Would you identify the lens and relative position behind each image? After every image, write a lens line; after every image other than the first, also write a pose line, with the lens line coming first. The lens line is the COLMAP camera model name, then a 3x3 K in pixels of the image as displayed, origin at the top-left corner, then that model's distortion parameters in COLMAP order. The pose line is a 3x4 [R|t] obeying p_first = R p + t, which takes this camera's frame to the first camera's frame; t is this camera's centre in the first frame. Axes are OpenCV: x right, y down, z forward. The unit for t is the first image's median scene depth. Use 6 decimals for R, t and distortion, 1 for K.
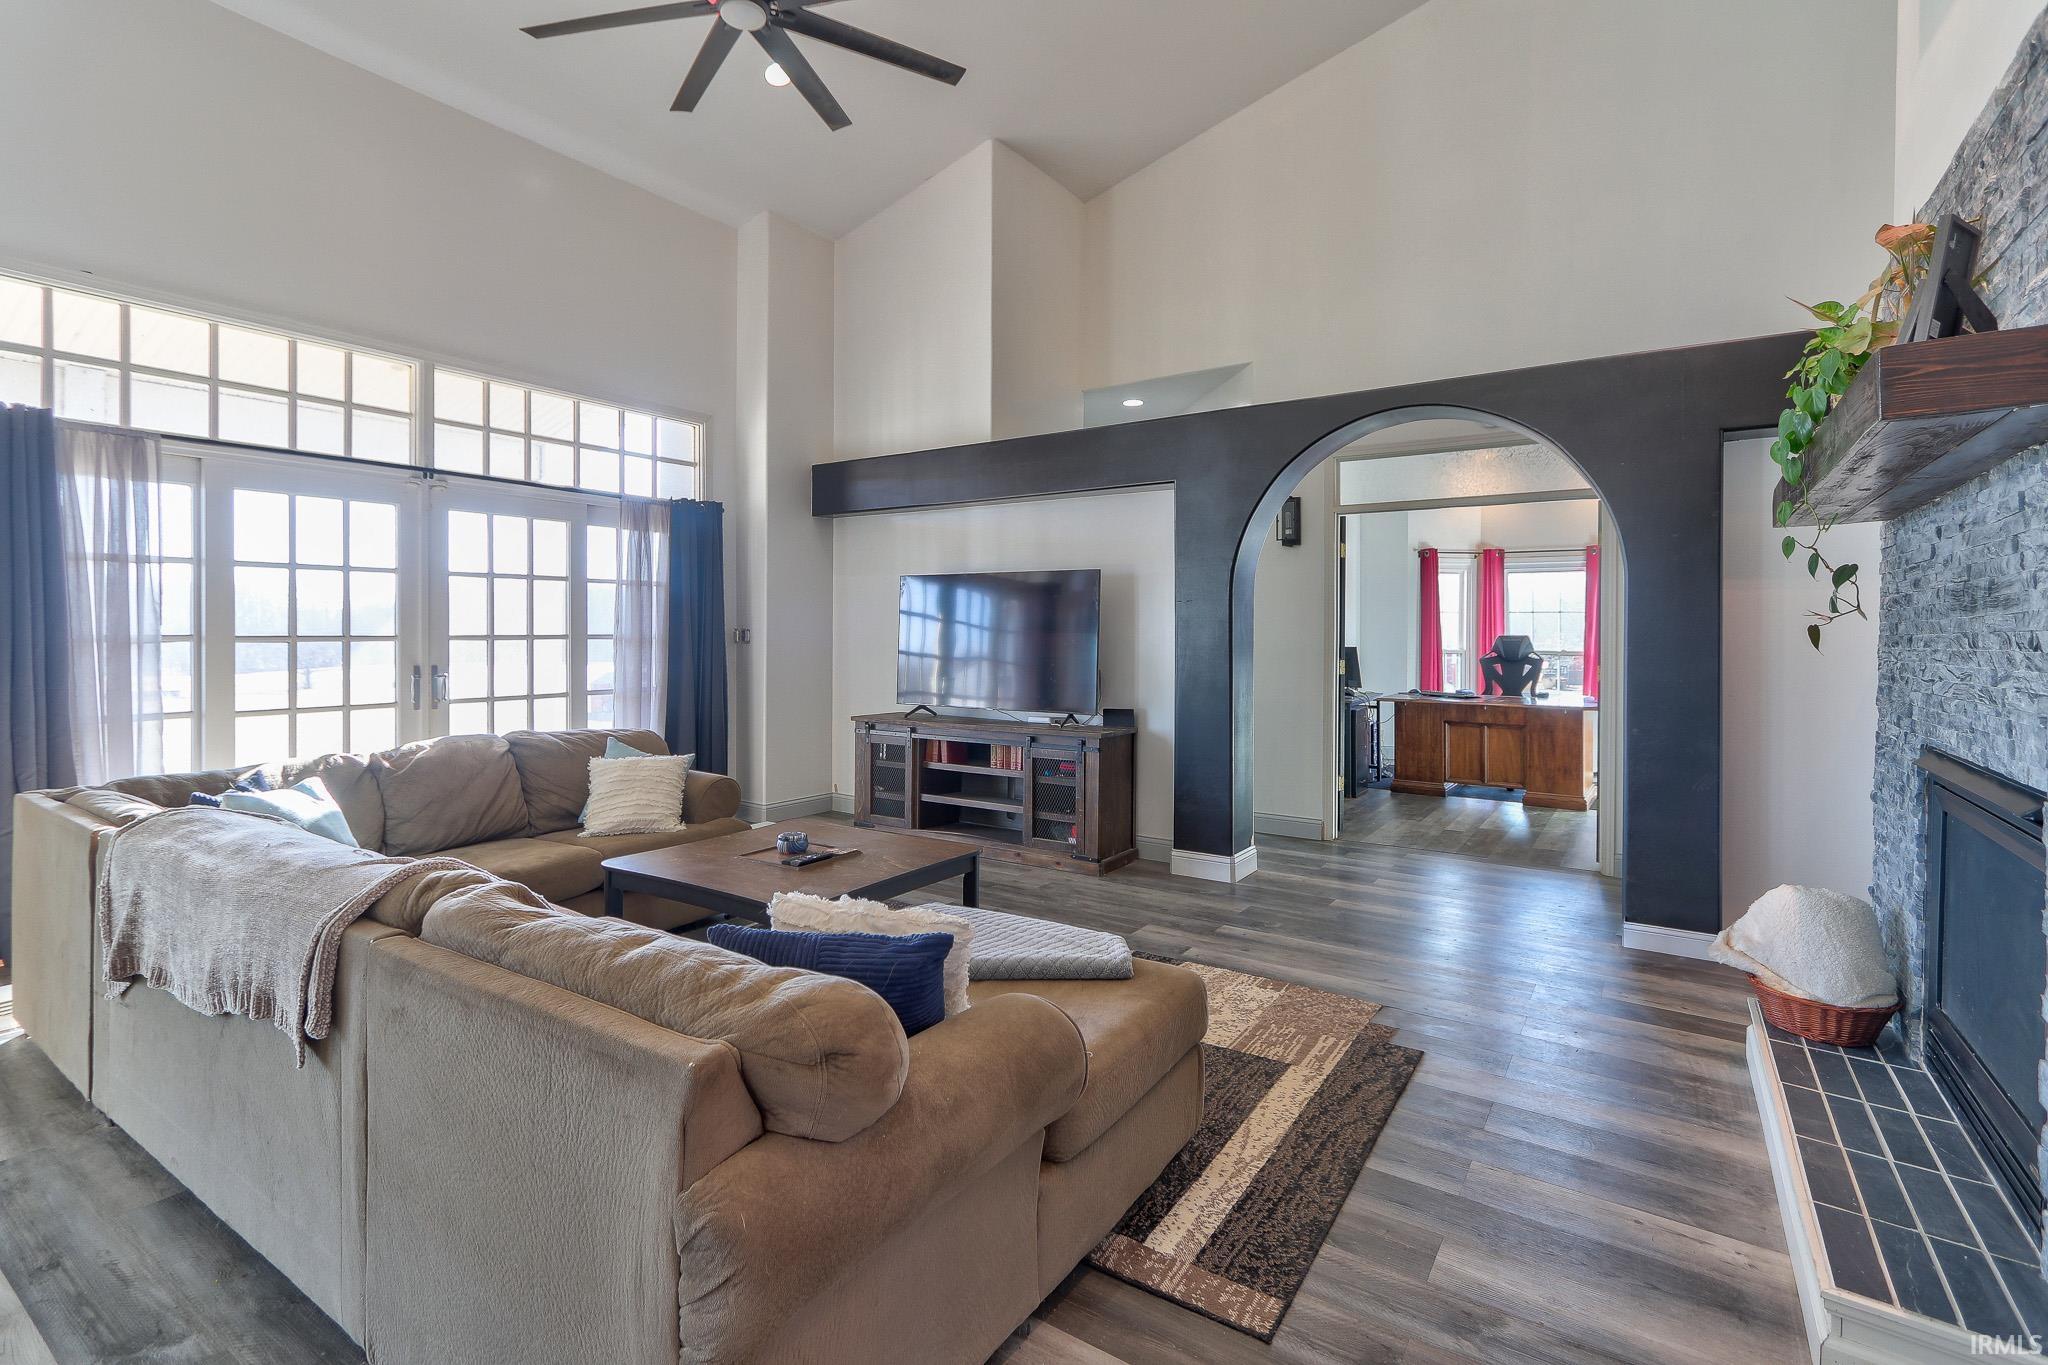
lens RADIAL K [[958.4, 0, 1007.7], [0, 958.4, 633.9], [0, 0, 1]] dist [-0.000980, 0.001526]
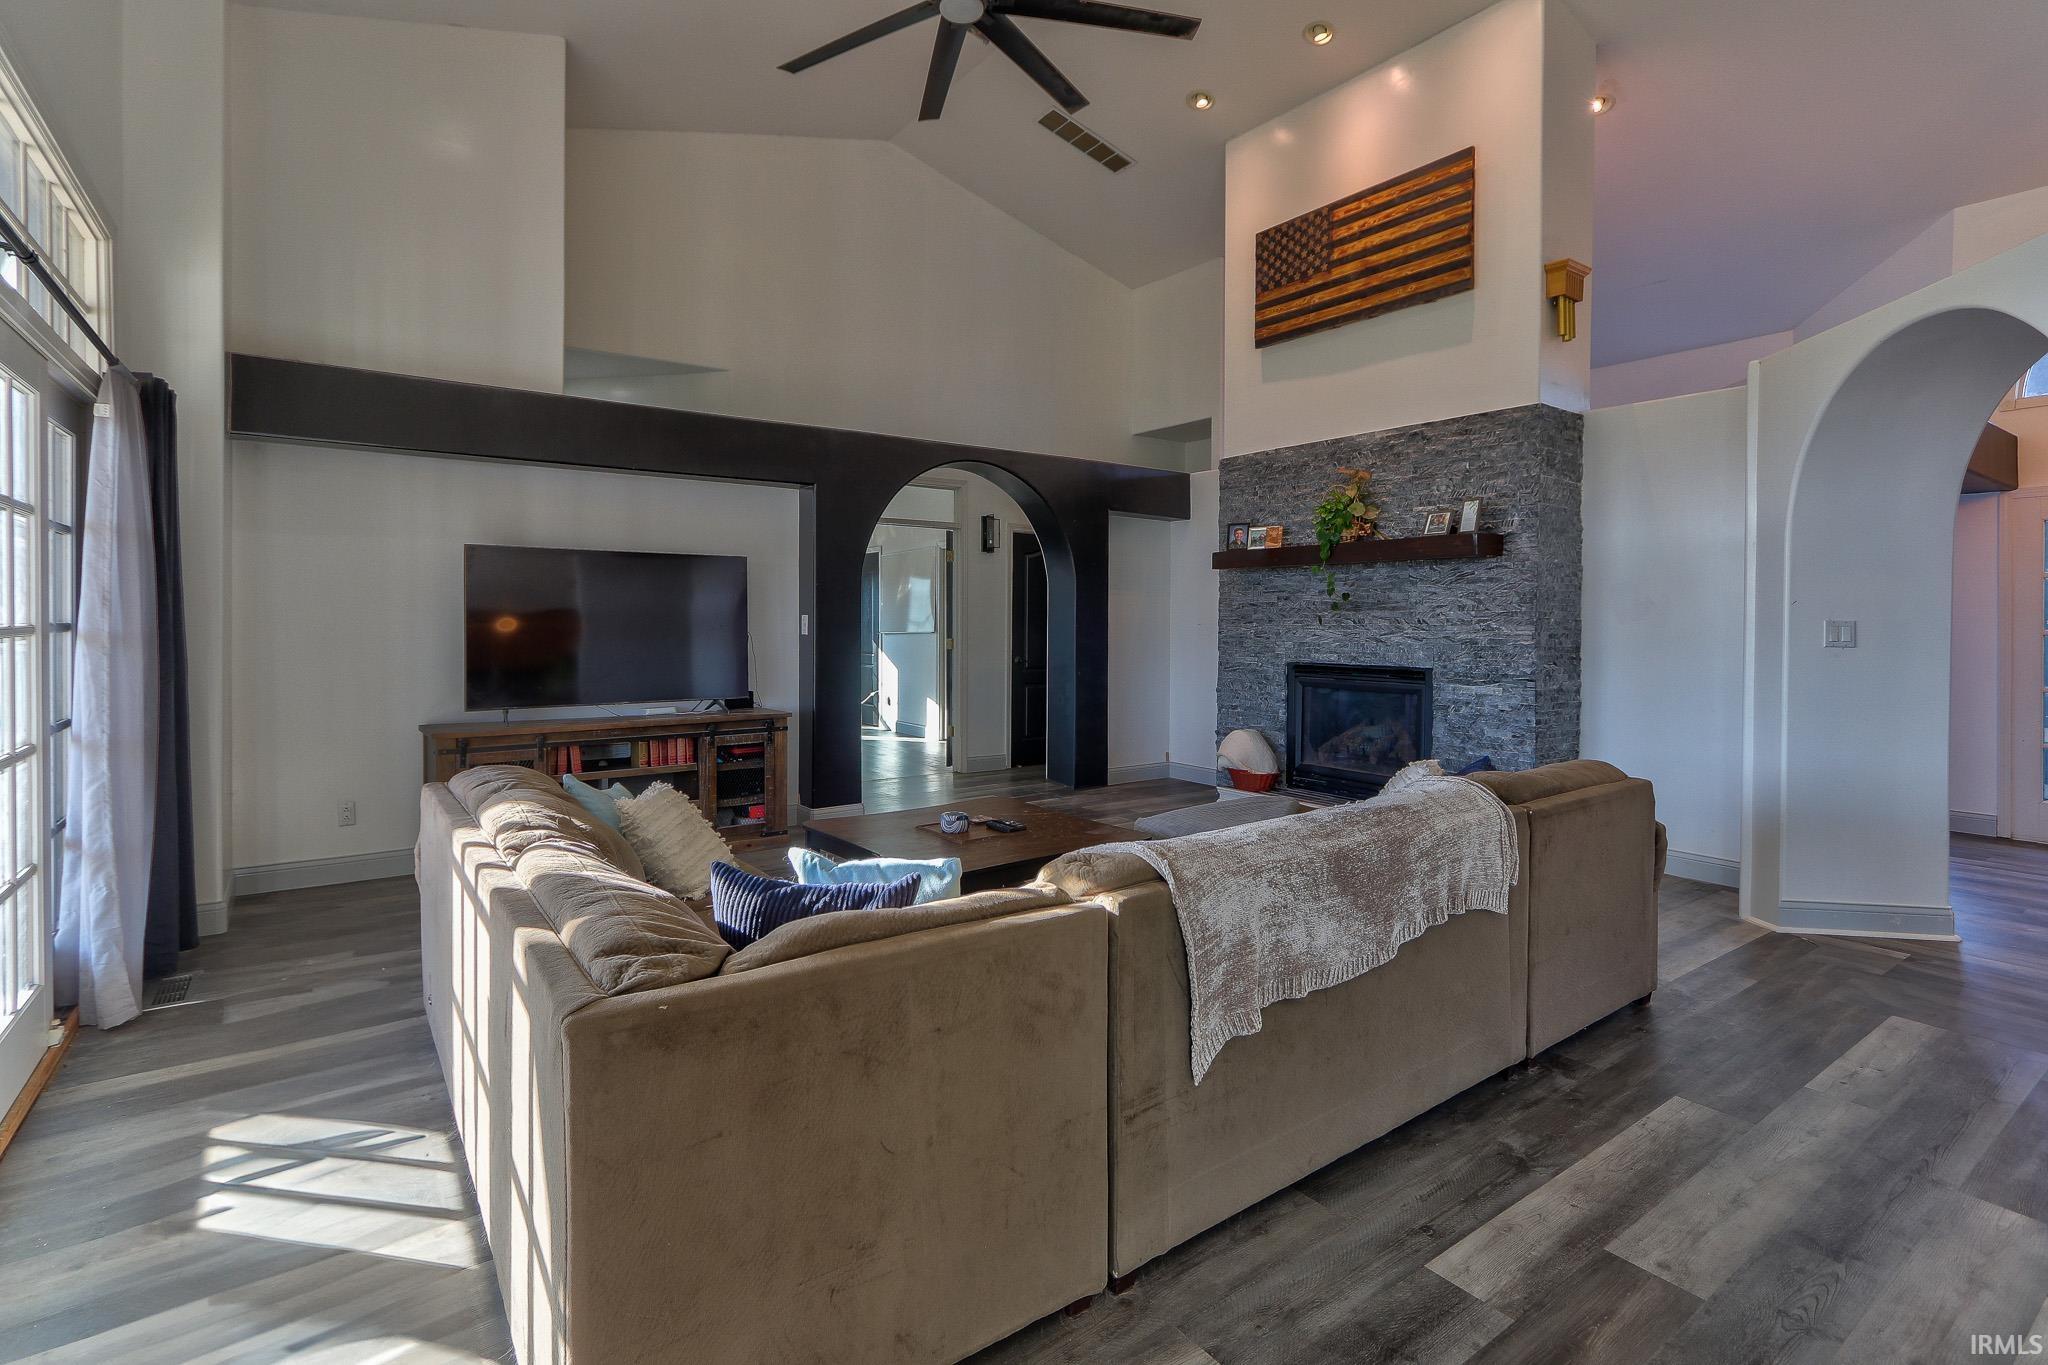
lens RADIAL K [[958.4, 0, 991.5], [0, 958.4, 637.2], [0, 0, 1]] dist [-0.000980, 0.001526]
pose [[0.356208, -0.020467, 0.934182, -0.936694], [0.002154, 0.999775, 0.021083, -0.002048], [-0.934404, -0.005498, 0.356172, 0.475552]]
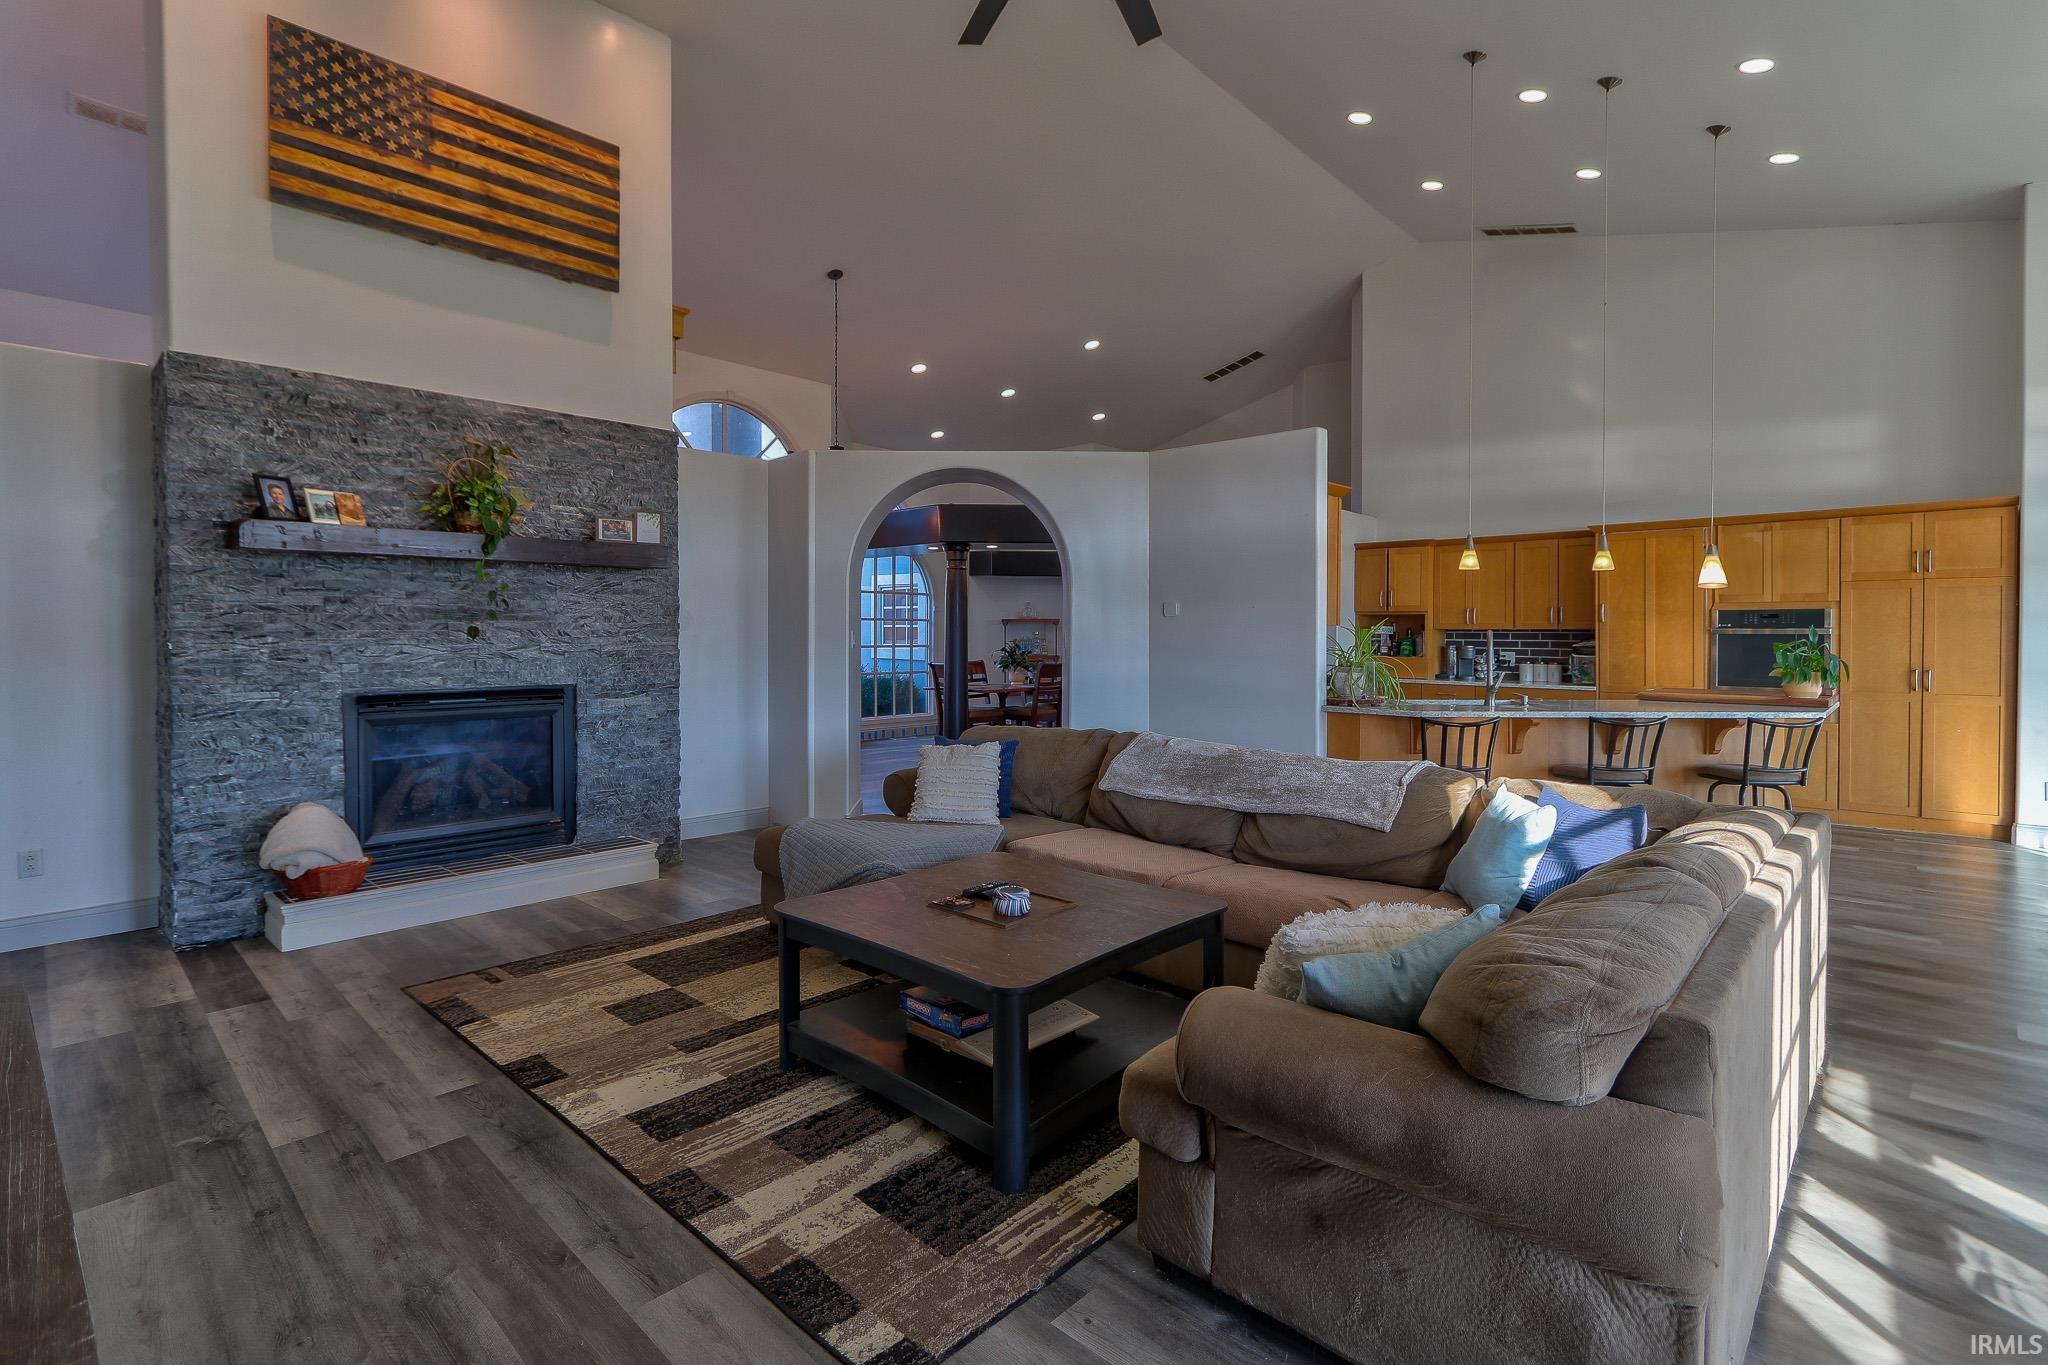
lens RADIAL K [[958.4, 0, 995.9], [0, 958.4, 654.8], [0, 0, 1]] dist [-0.000980, 0.001526]
pose [[-0.984860, -0.012770, 0.172881, -0.274232], [-0.007124, 0.999422, 0.033238, -0.010805], [-0.173206, 0.031503, -0.984382, 1.406550]]
